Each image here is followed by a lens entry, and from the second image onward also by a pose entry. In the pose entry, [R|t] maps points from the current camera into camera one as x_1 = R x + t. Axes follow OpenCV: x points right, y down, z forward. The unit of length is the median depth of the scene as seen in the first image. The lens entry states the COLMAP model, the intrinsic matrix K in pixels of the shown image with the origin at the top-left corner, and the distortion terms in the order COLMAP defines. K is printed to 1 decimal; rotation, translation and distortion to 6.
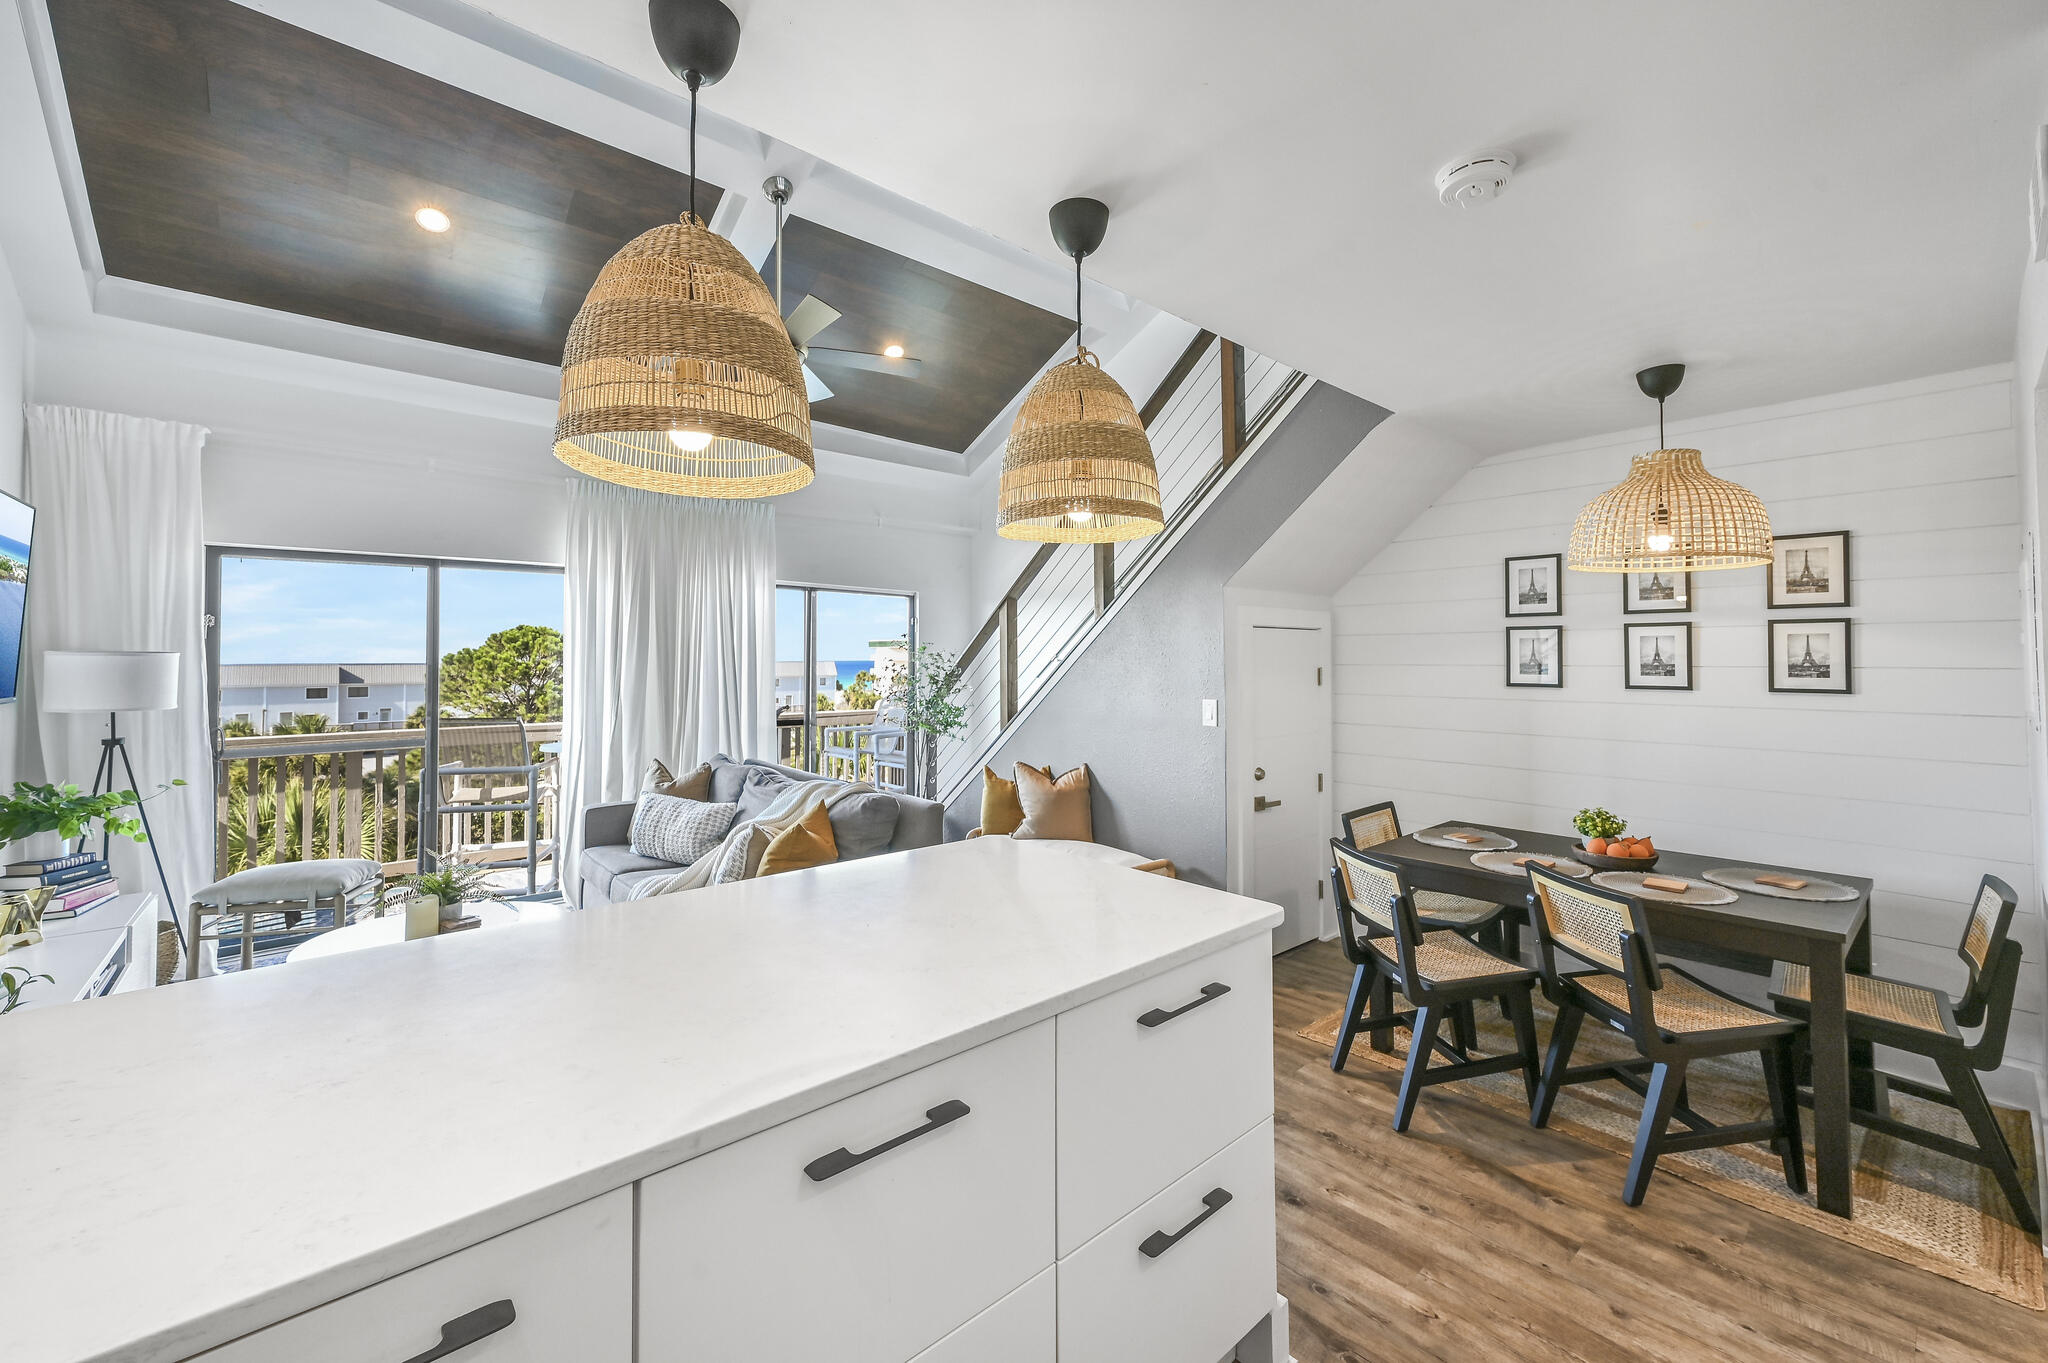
lens RADIAL K [[821.7, 0, 1027.9], [0, 821.7, 642.5], [0, 0, 1]] dist [-0.000459, -0.000247]
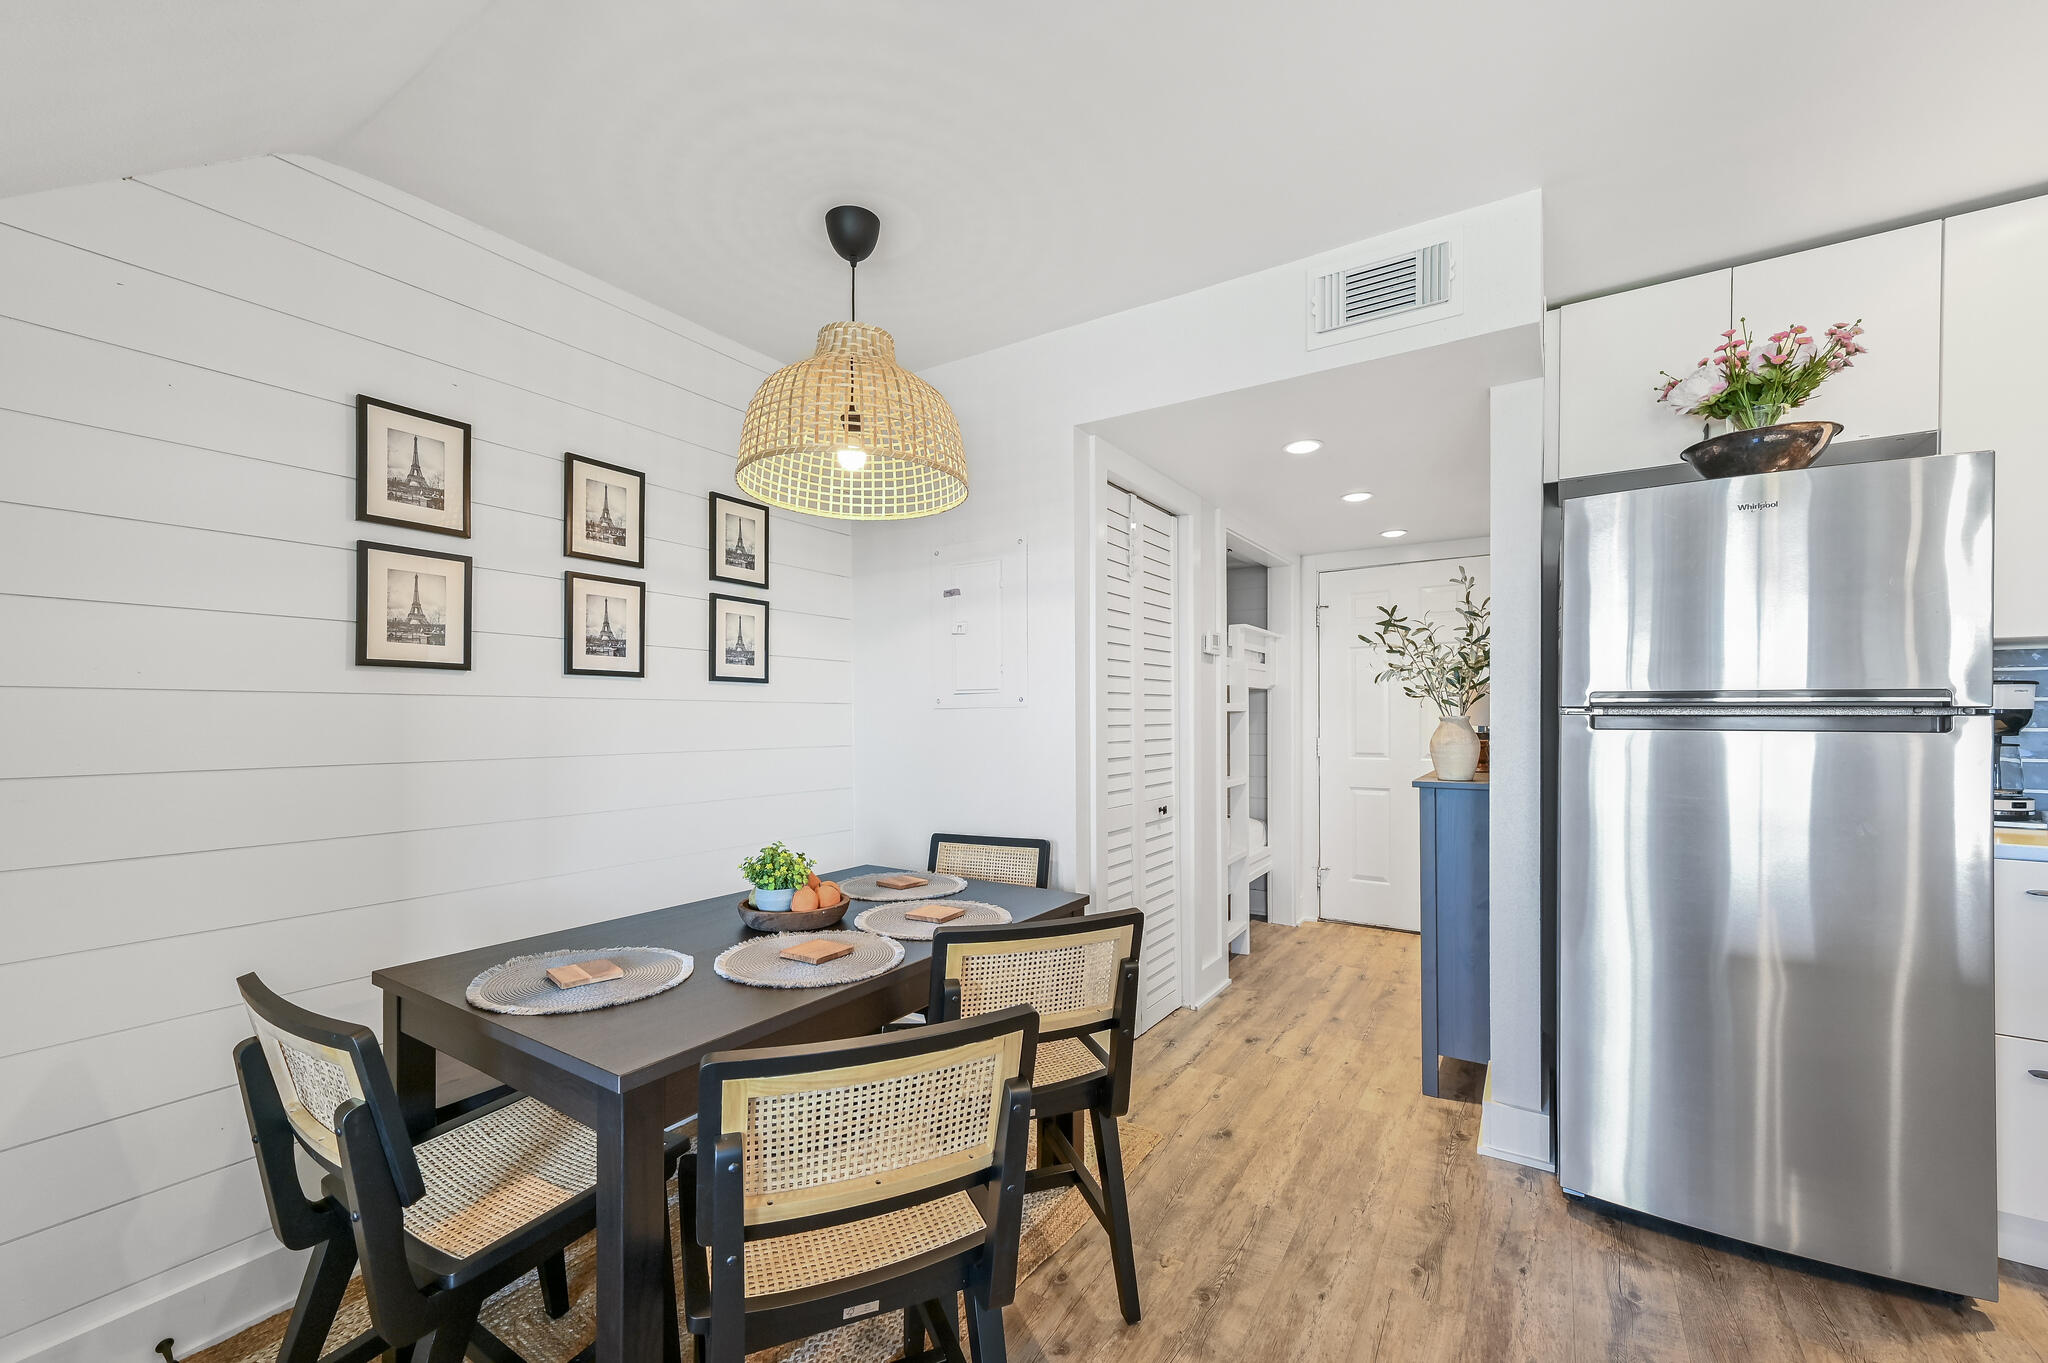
lens RADIAL K [[829.3, 0, 1019.4], [0, 829.3, 717.0], [0, 0, 1]] dist [0.010440, 0.000103]
pose [[-0.271332, 0.003028, 0.962481, 0.014065], [-0.018407, 0.999796, -0.008335, 0.080197], [-0.962310, -0.019978, -0.271221, 0.758858]]
